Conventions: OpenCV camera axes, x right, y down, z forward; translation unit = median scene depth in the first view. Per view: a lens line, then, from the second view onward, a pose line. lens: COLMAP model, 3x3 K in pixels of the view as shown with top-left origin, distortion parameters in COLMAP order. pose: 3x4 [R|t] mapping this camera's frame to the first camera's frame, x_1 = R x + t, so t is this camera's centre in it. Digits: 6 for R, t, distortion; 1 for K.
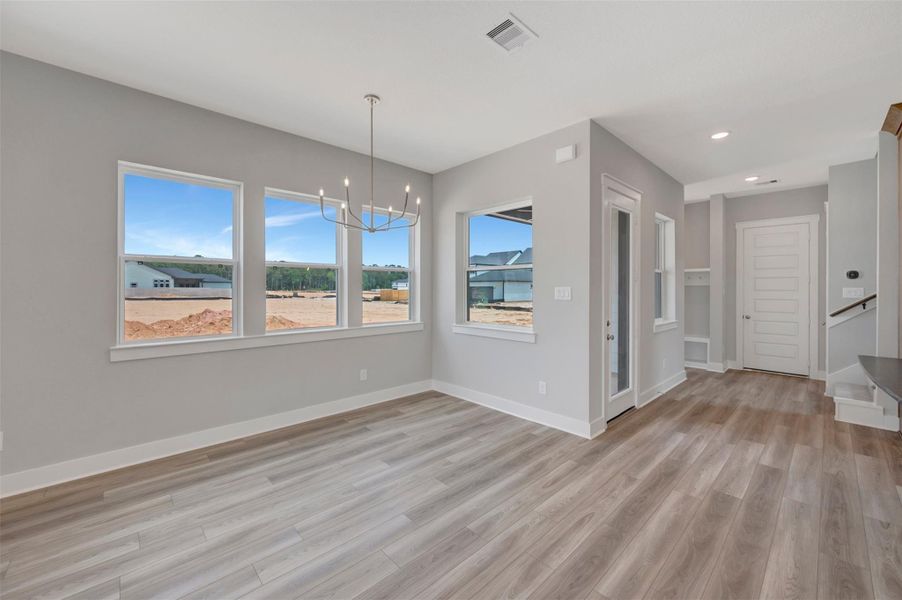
lens RADIAL K [[360.0, 0, 453.8], [0, 360.0, 290.9], [0, 0, 1]] dist [0.000702, 0.000218]
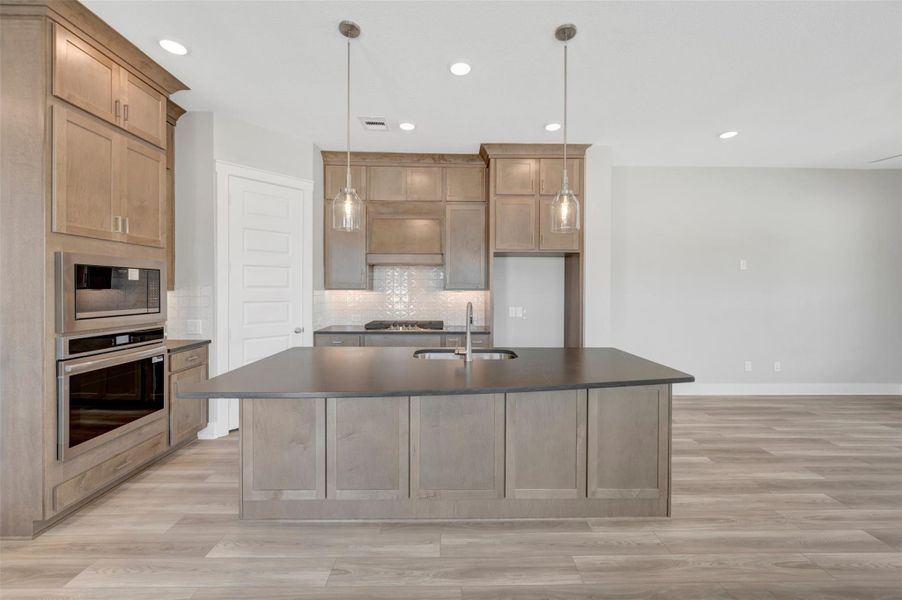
lens RADIAL K [[357.8, 0, 451.3], [0, 357.8, 292.2], [0, 0, 1]] dist [-0.000947, -0.000010]
pose [[-0.731891, -0.010598, 0.681339, 0.261049], [-0.000852, 0.999892, 0.014638, -0.001308], [-0.681421, 0.010133, -0.731822, 0.804219]]
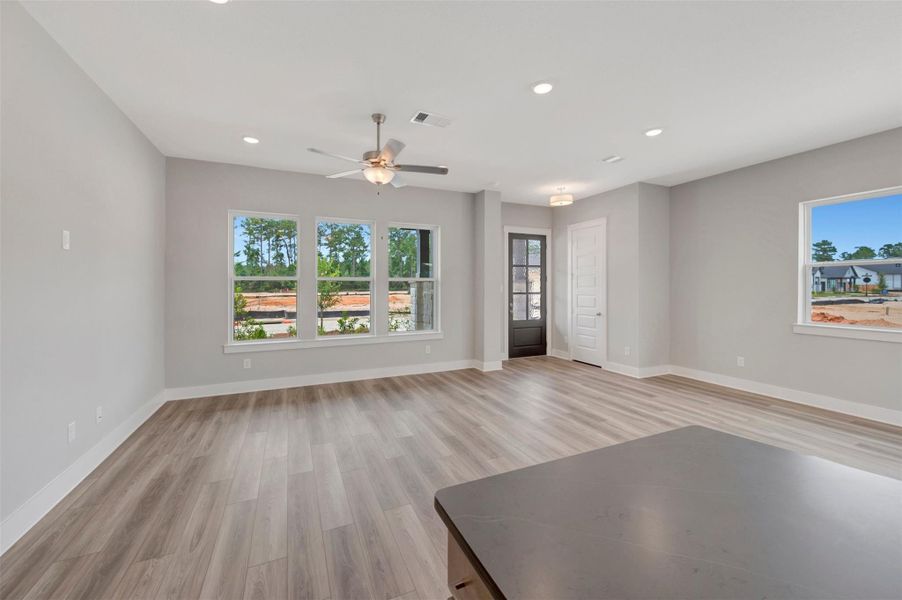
lens RADIAL K [[357.8, 0, 451.3], [0, 357.8, 292.2], [0, 0, 1]] dist [-0.000947, -0.000010]
pose [[-0.334682, 0.012879, -0.942243, 0.738838], [-0.004495, 0.999873, 0.015263, 0.001195], [0.942320, 0.009343, -0.334582, 0.074443]]
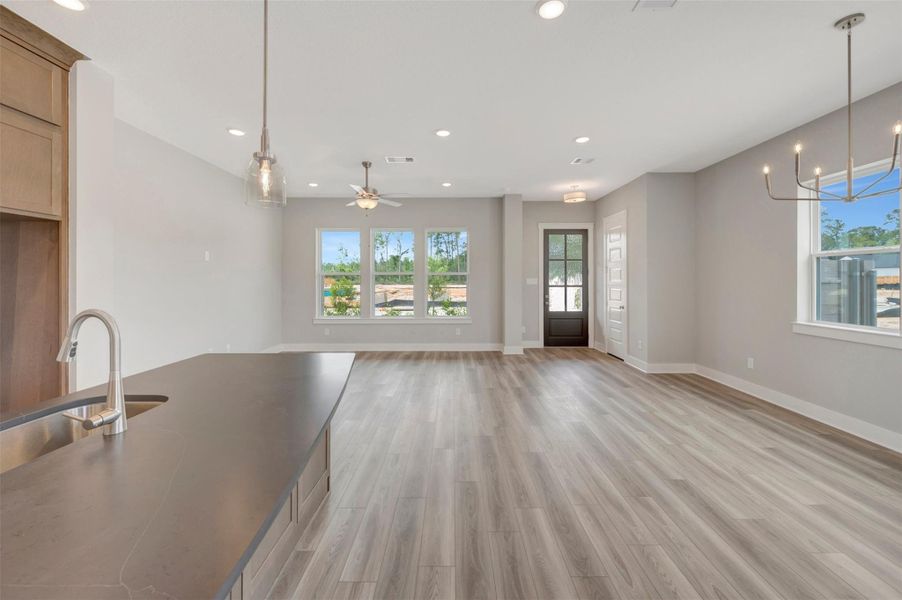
lens RADIAL K [[361.6, 0, 452.1], [0, 361.6, 282.1], [0, 0, 1]] dist [-0.000777, 0.000025]
pose [[-0.692746, 0.003122, -0.721175, 0.692941], [-0.004971, 0.999946, 0.009104, -0.001949], [0.721165, 0.009891, -0.692693, 0.737024]]
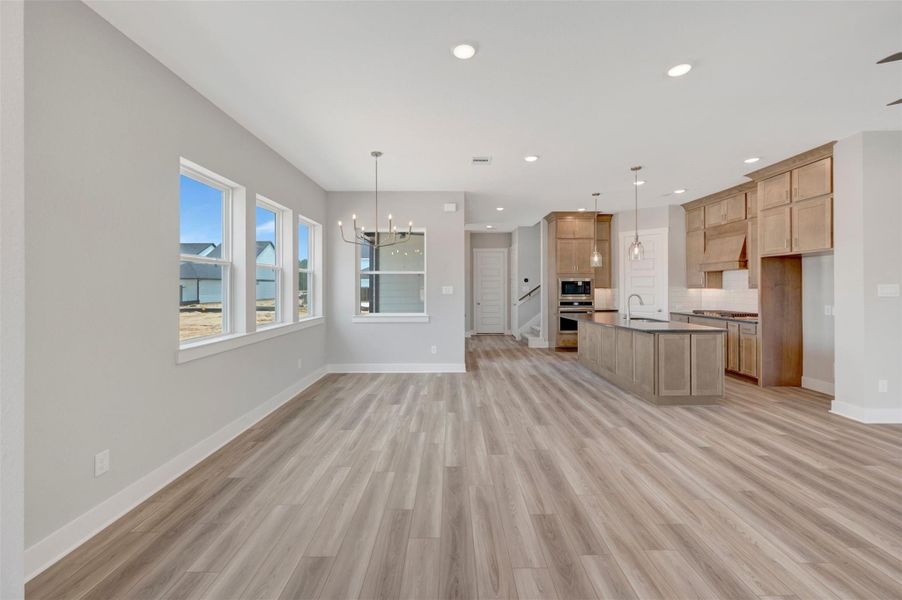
lens RADIAL K [[360.0, 0, 453.8], [0, 360.0, 290.9], [0, 0, 1]] dist [0.000702, 0.000218]
pose [[0.688484, -0.011034, 0.725167, -0.834408], [0.008676, 0.999938, 0.006977, -0.001545], [-0.725199, 0.001488, 0.688537, -0.155138]]
